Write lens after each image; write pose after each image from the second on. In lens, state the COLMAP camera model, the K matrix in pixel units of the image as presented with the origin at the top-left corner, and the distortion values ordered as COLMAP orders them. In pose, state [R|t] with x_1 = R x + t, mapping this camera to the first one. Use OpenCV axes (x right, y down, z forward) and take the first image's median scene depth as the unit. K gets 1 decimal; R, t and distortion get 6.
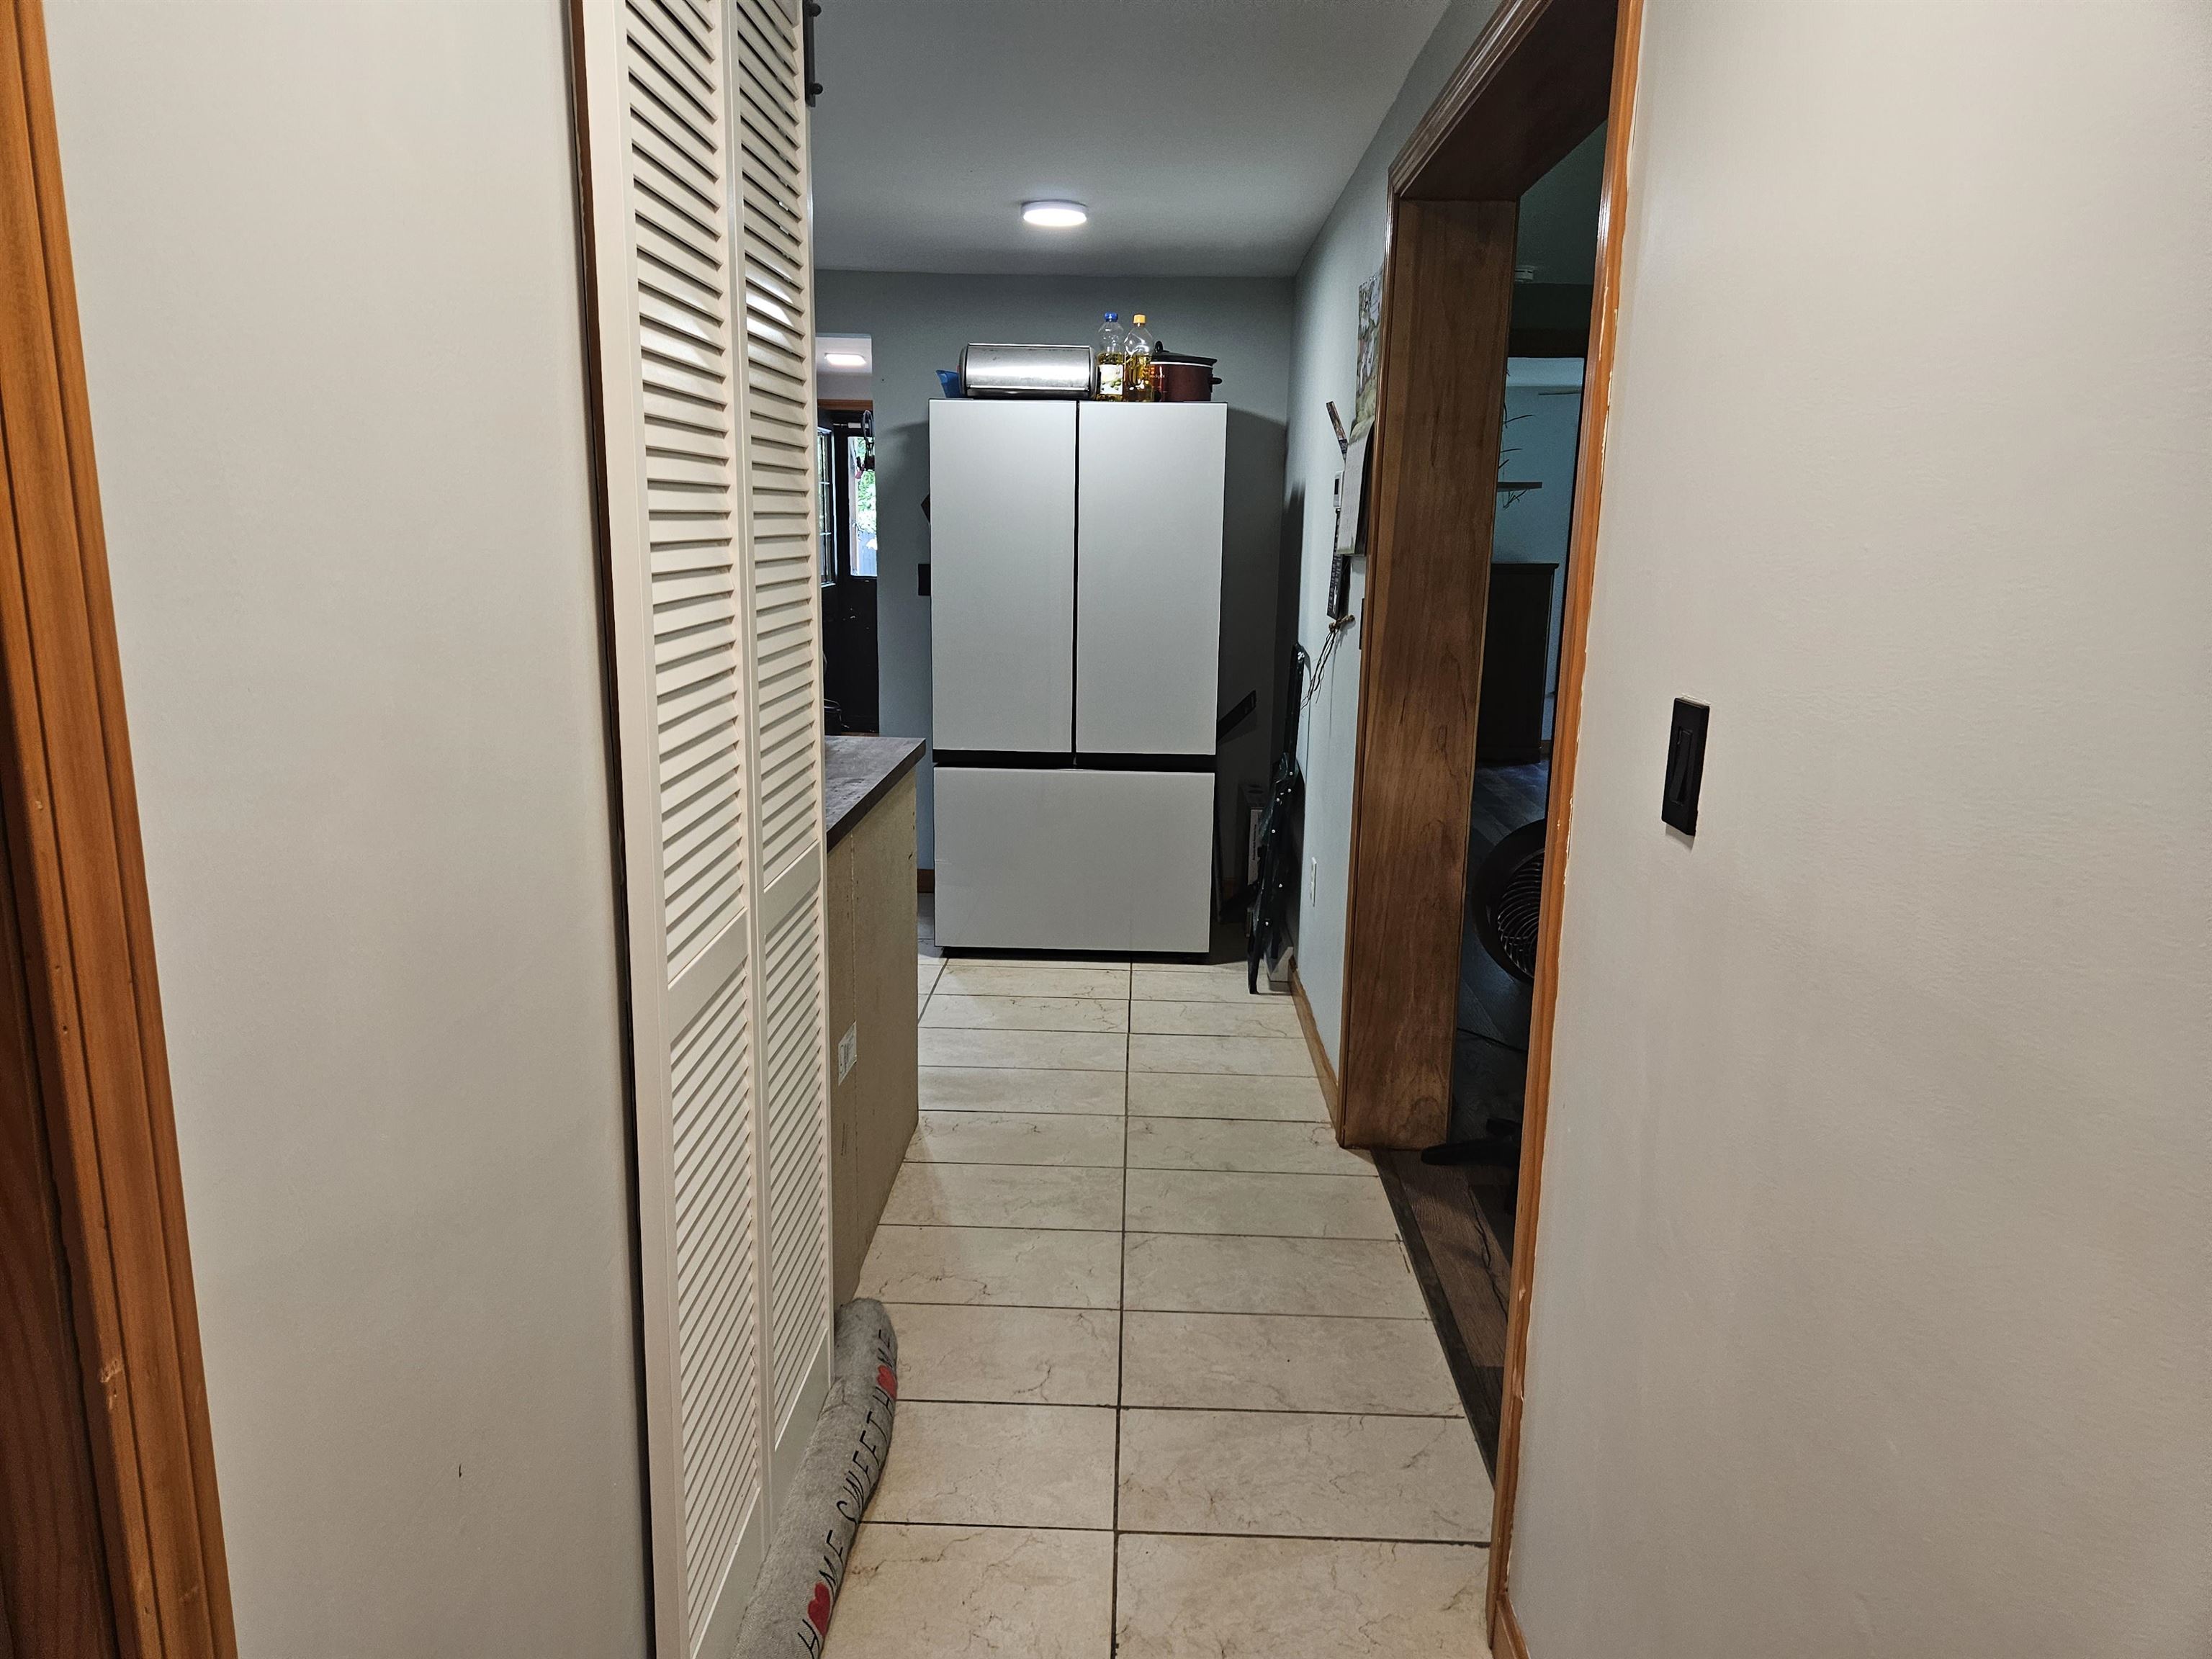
lens RADIAL K [[1474.0, 0, 1106.3], [0, 1474.0, 834.6], [0, 0, 1]] dist [0.075271, -0.073938]
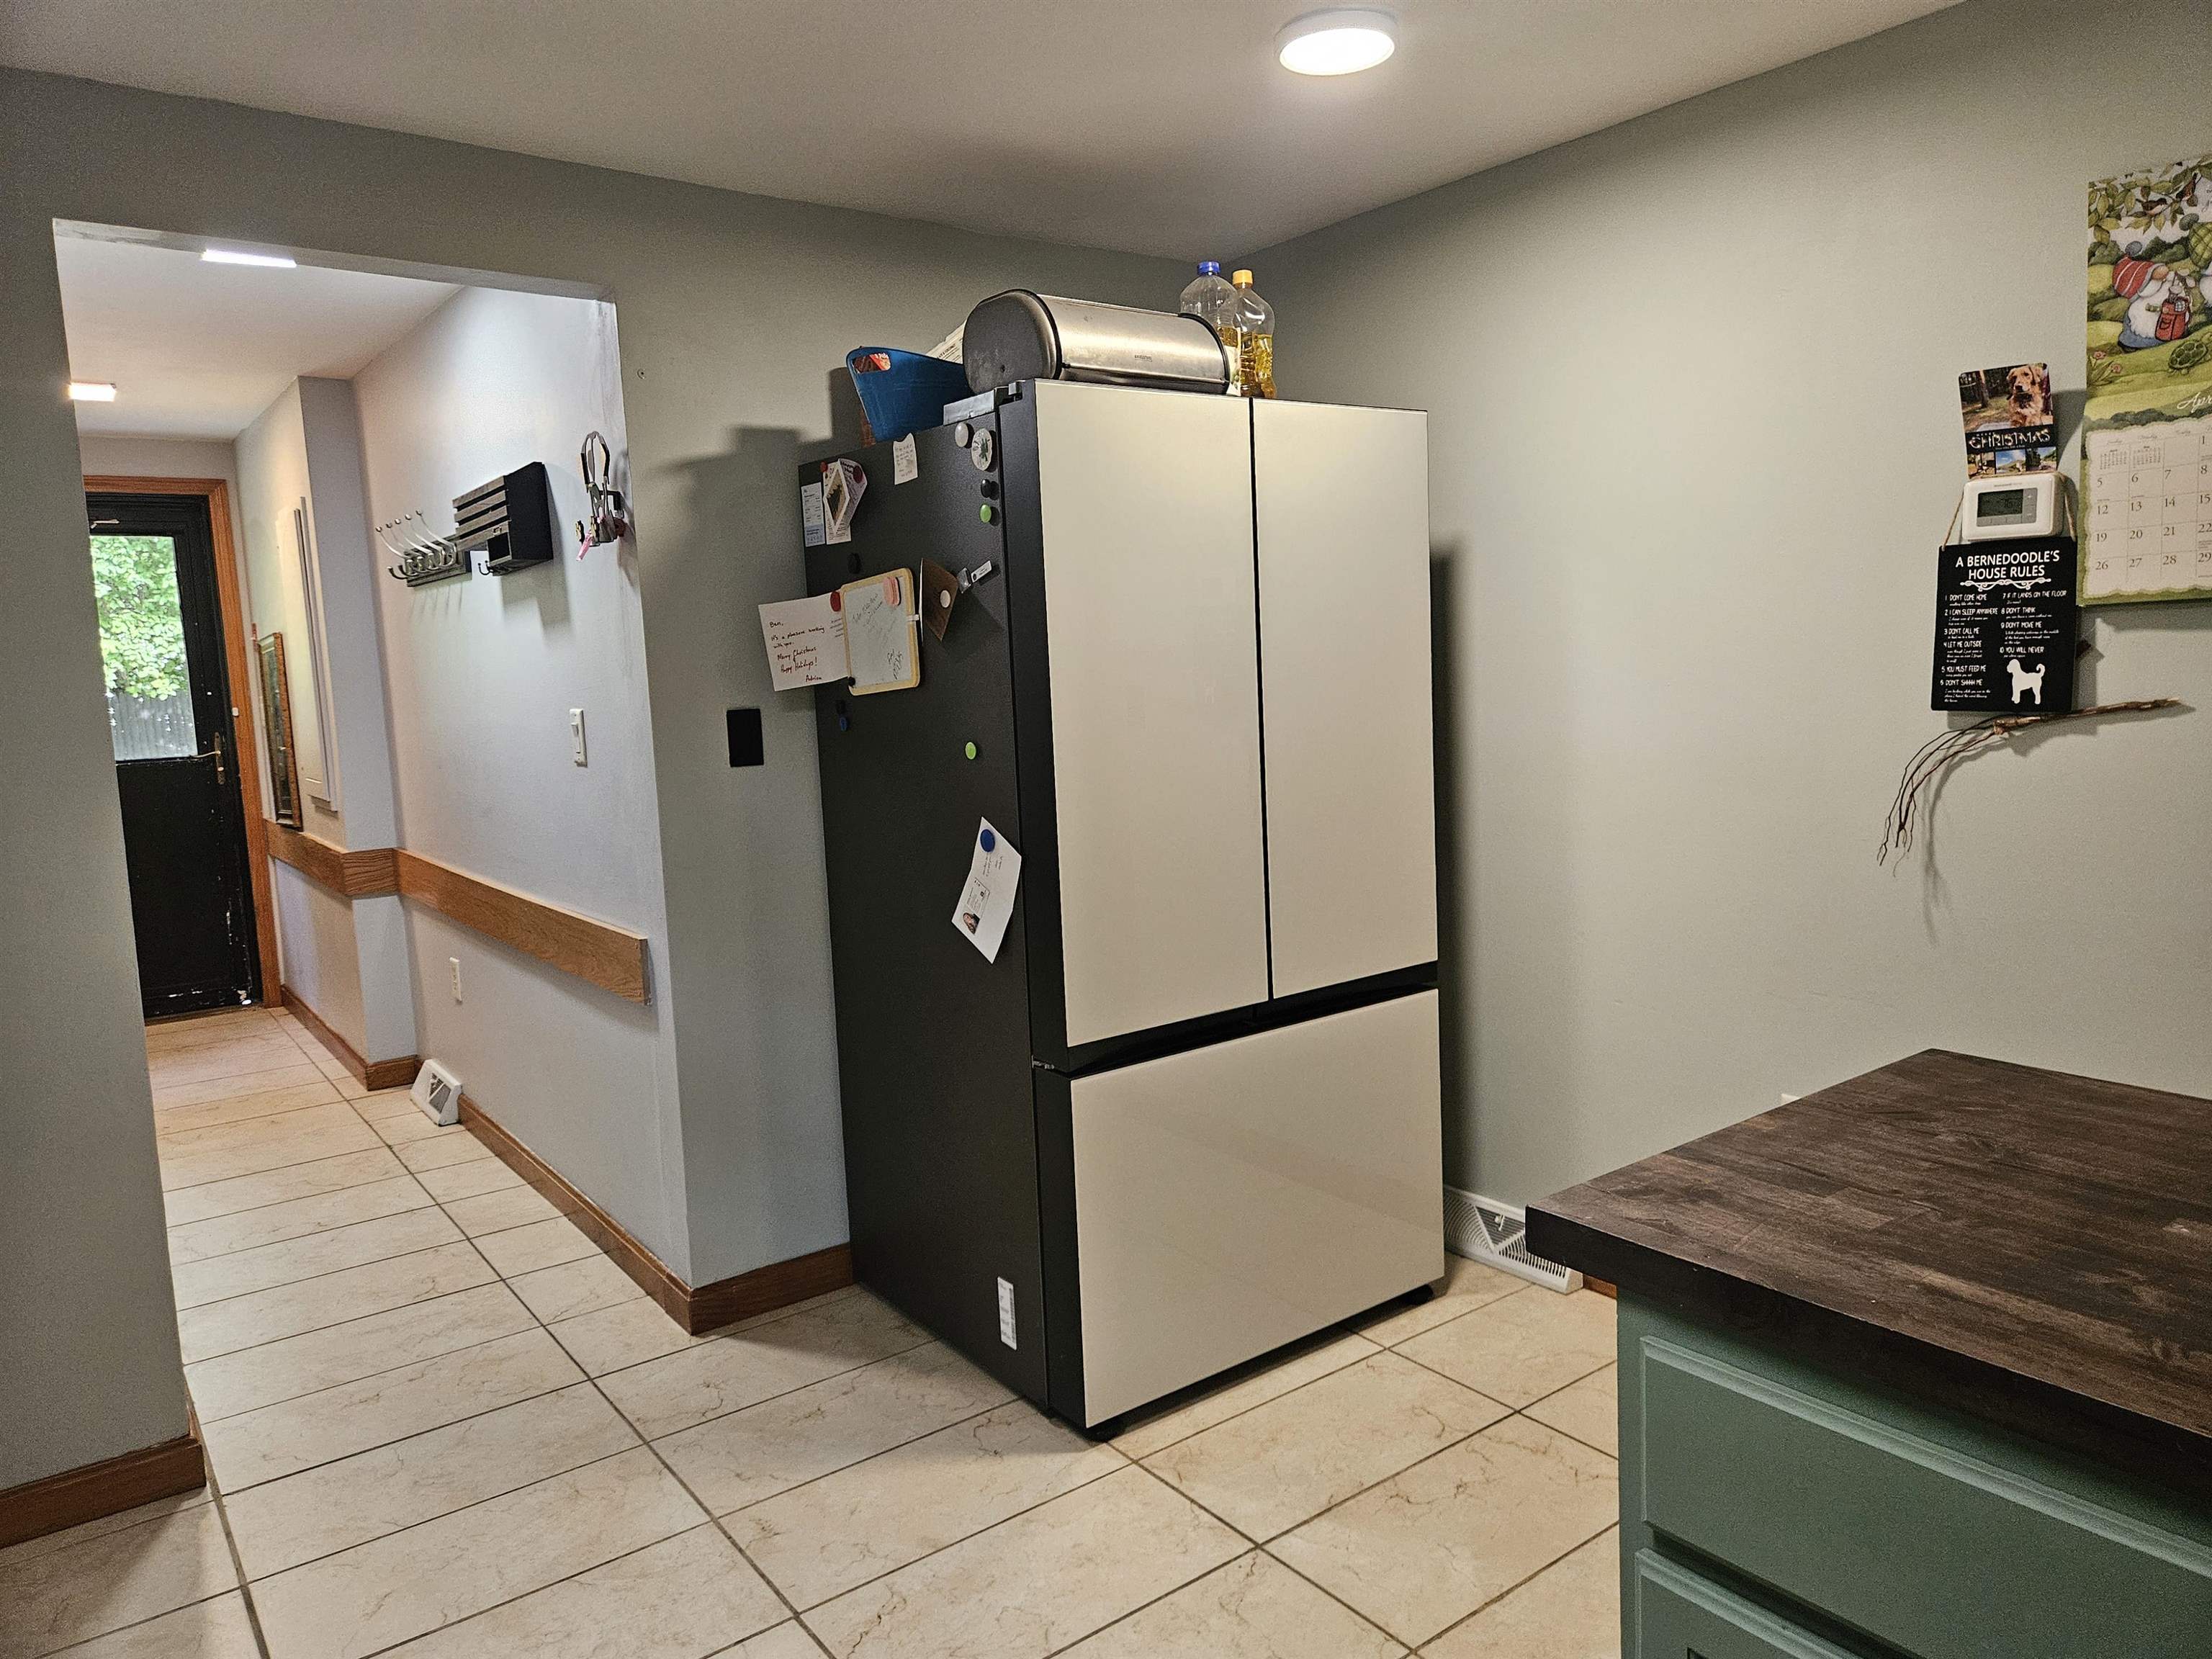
lens RADIAL K [[1485.4, 0, 1106.6], [0, 1485.4, 822.6], [0, 0, 1]] dist [0.076247, -0.069495]
pose [[0.785387, -0.117982, 0.607657, -0.420440], [0.181872, 0.982322, -0.044341, -0.111044], [-0.591684, 0.145341, 0.792961, 0.579260]]
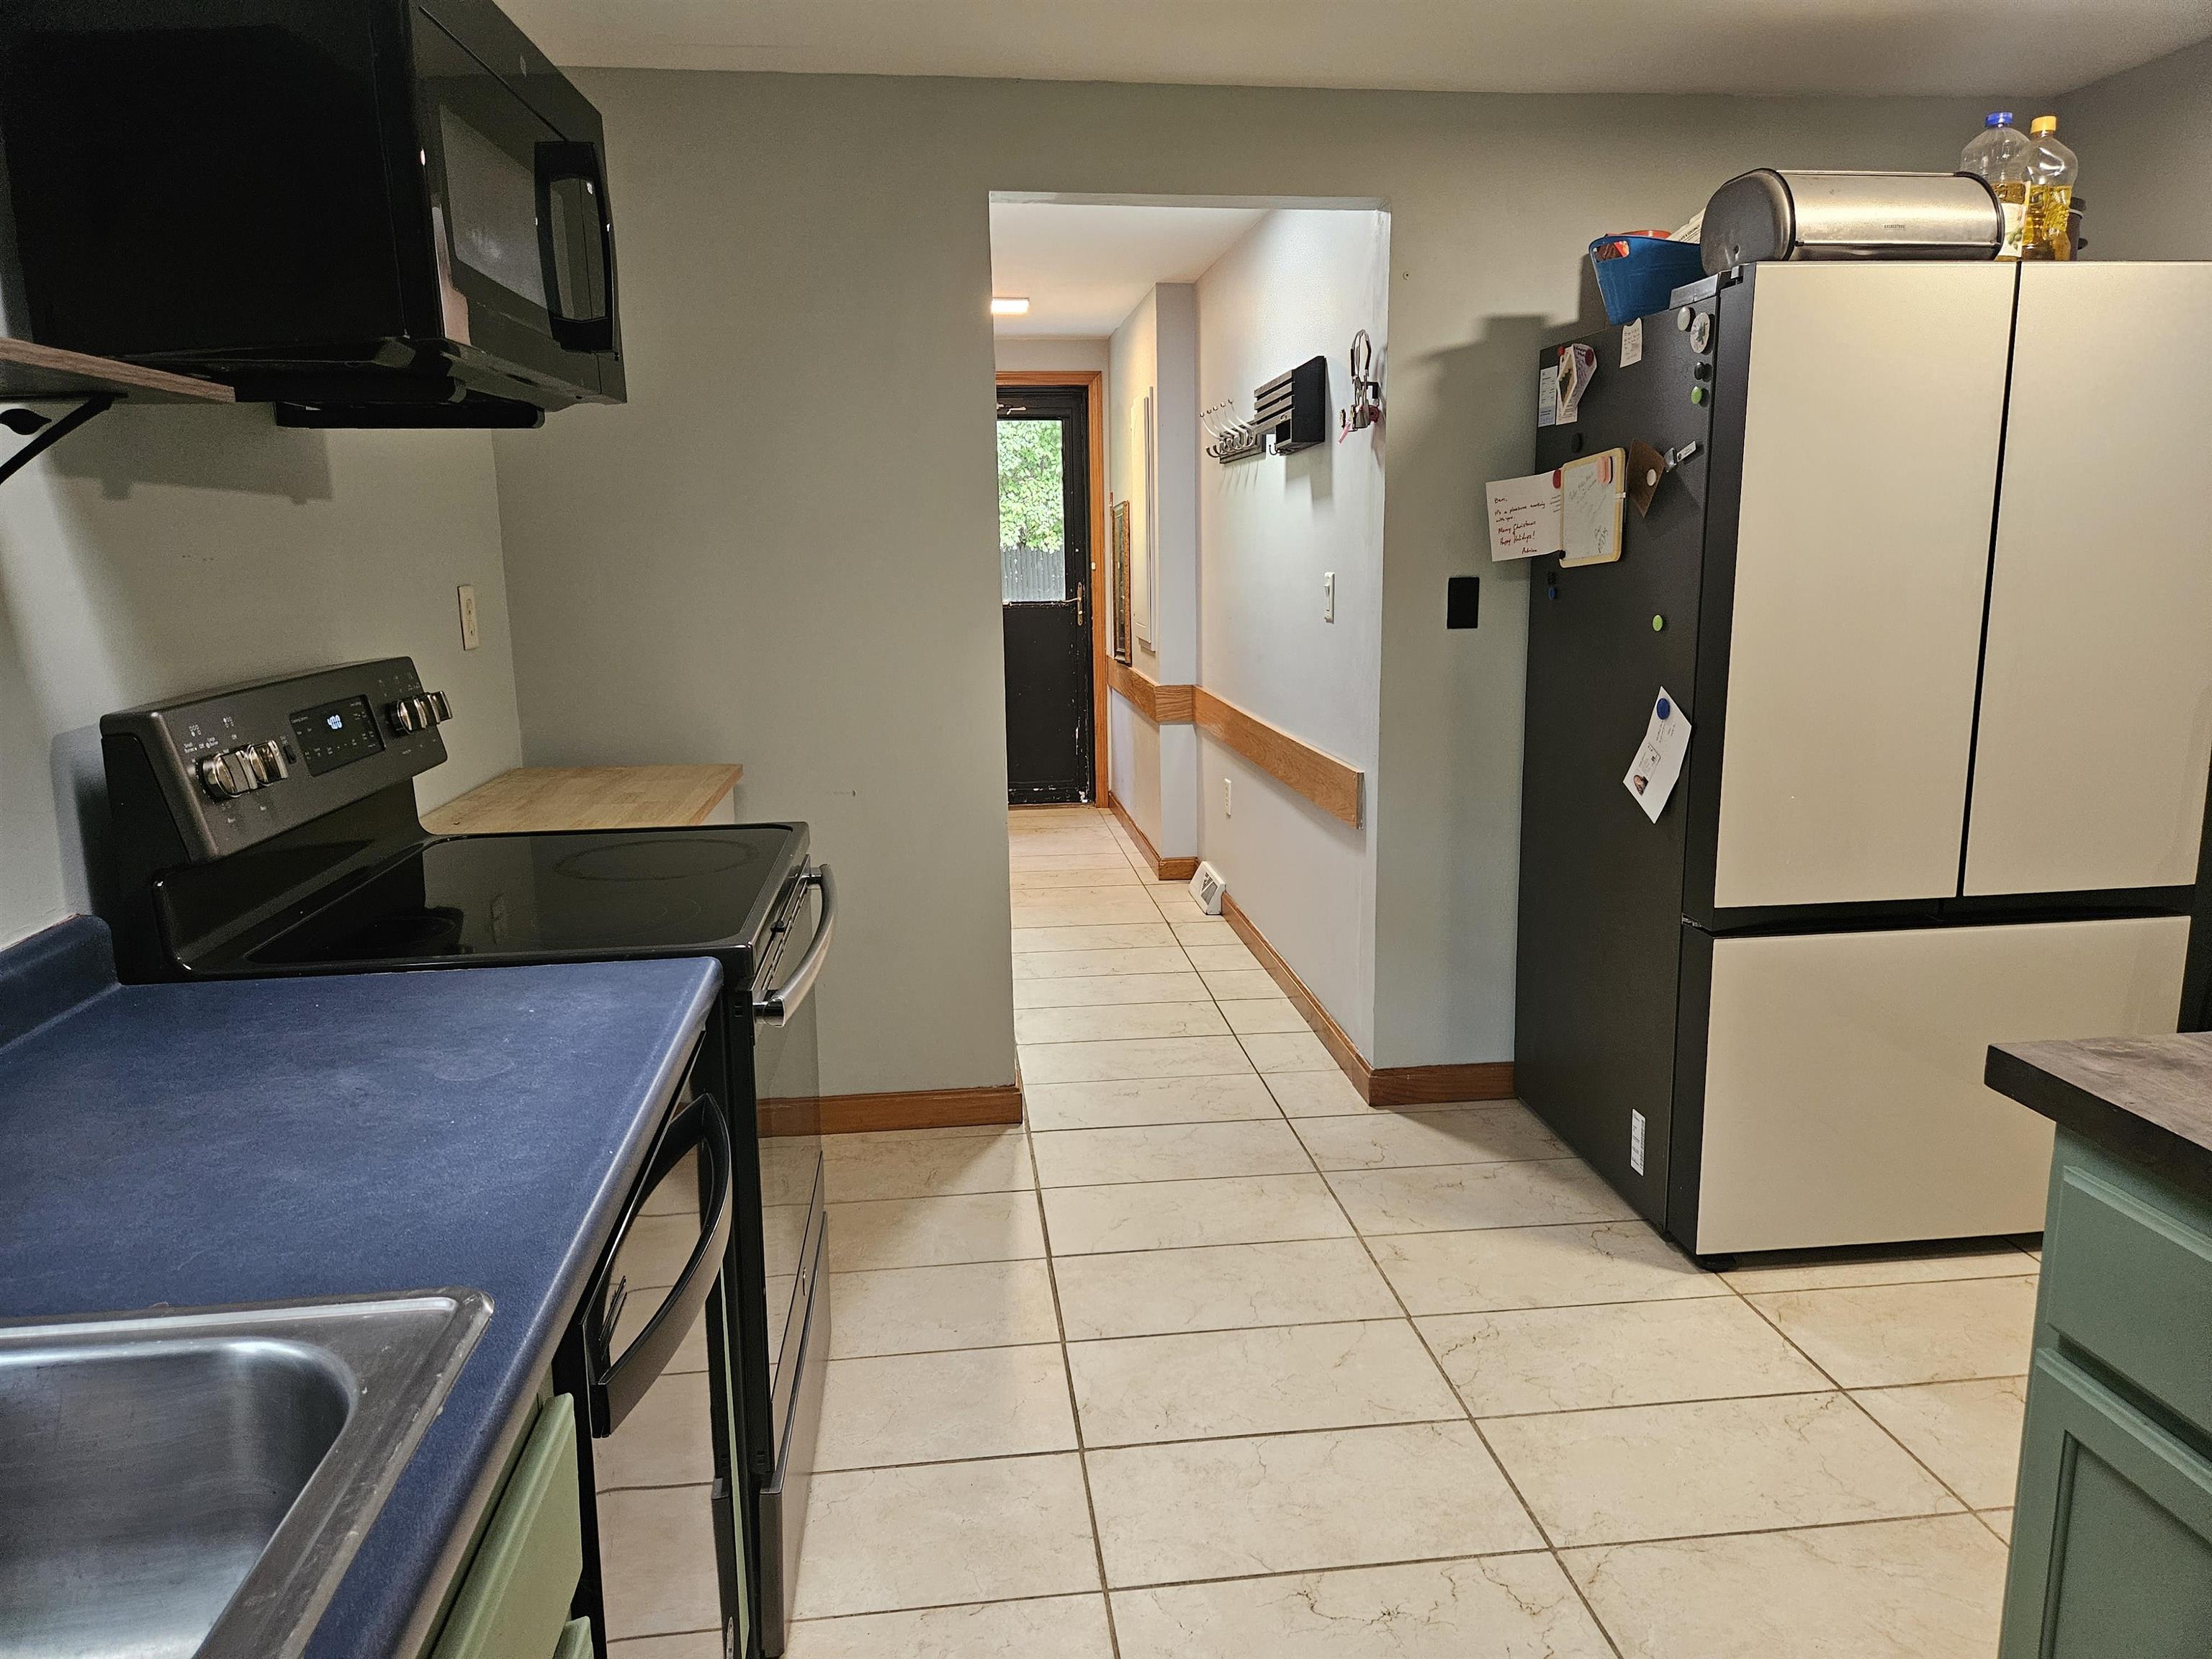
lens RADIAL K [[1474.0, 0, 1106.3], [0, 1474.0, 834.6], [0, 0, 1]] dist [0.075271, -0.073938]
pose [[0.989211, -0.059699, 0.133782, -0.421047], [0.061933, 0.998001, -0.012597, -0.093425], [-0.132763, 0.020746, 0.990931, 0.489270]]
